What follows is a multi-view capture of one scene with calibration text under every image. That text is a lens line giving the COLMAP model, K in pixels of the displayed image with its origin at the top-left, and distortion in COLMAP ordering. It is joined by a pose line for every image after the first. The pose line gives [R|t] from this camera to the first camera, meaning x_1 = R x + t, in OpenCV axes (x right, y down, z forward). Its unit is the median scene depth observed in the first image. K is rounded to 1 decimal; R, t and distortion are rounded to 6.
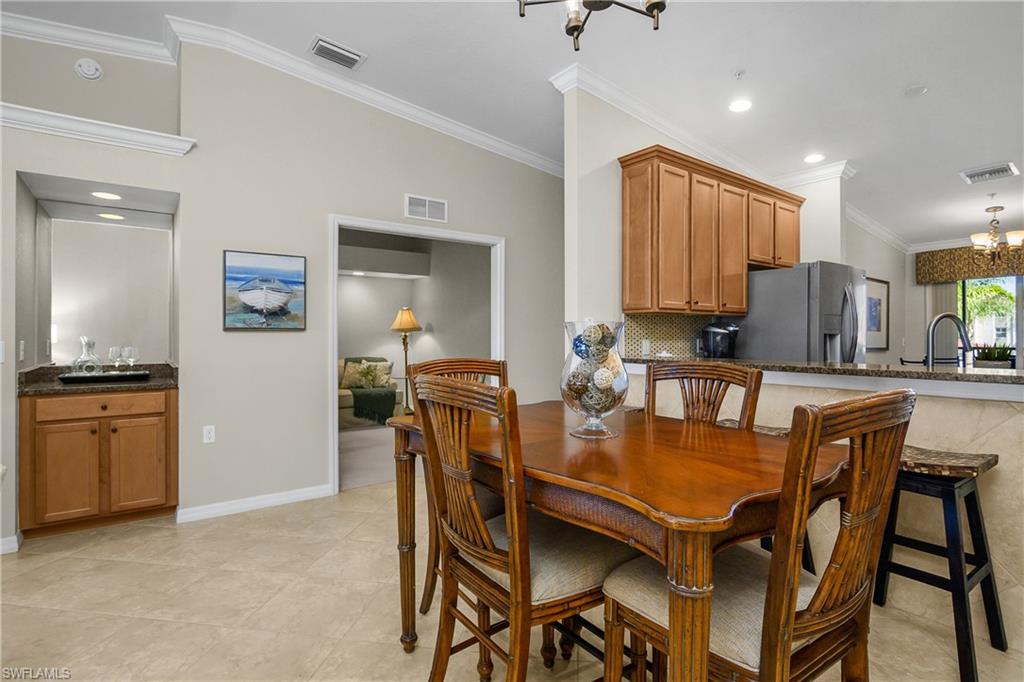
lens RADIAL K [[498.2, 0, 512.1], [0, 498.2, 334.5], [0, 0, 1]] dist [-0.015897, 0.001086]
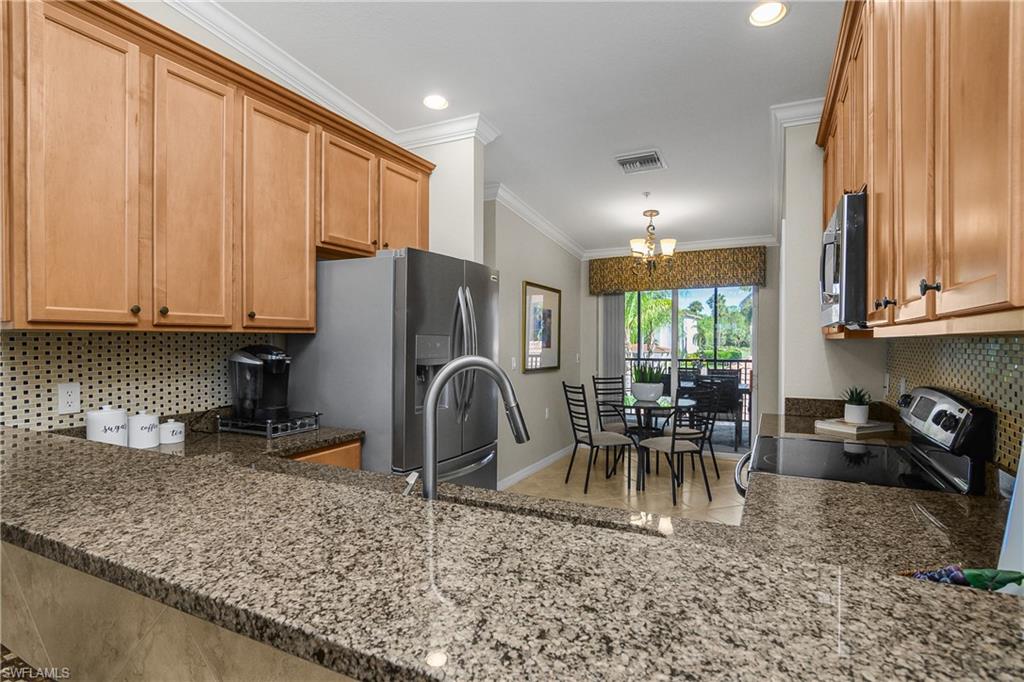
lens RADIAL K [[527.0, 0, 510.2], [0, 527.0, 341.1], [0, 0, 1]] dist [0.004609, -0.005053]
pose [[0.889776, -0.000389, 0.456398, 0.316280], [-0.002379, 0.999982, 0.005492, -0.026910], [-0.456392, -0.005972, 0.889759, 0.260308]]
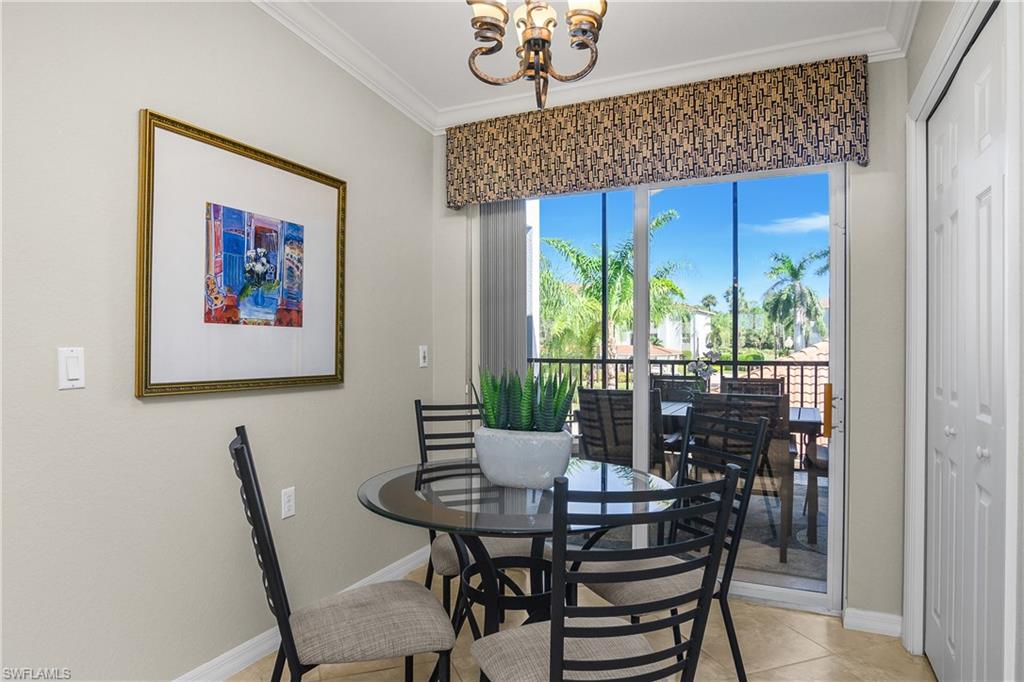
lens RADIAL K [[635.0, 0, 503.7], [0, 635.0, 343.8], [0, 0, 1]] dist [-0.000747, -0.002099]
pose [[0.878197, -0.005232, 0.478271, 0.786144], [0.002833, 0.999980, 0.005737, 0.002979], [-0.478292, -0.003684, 0.878193, 0.682209]]
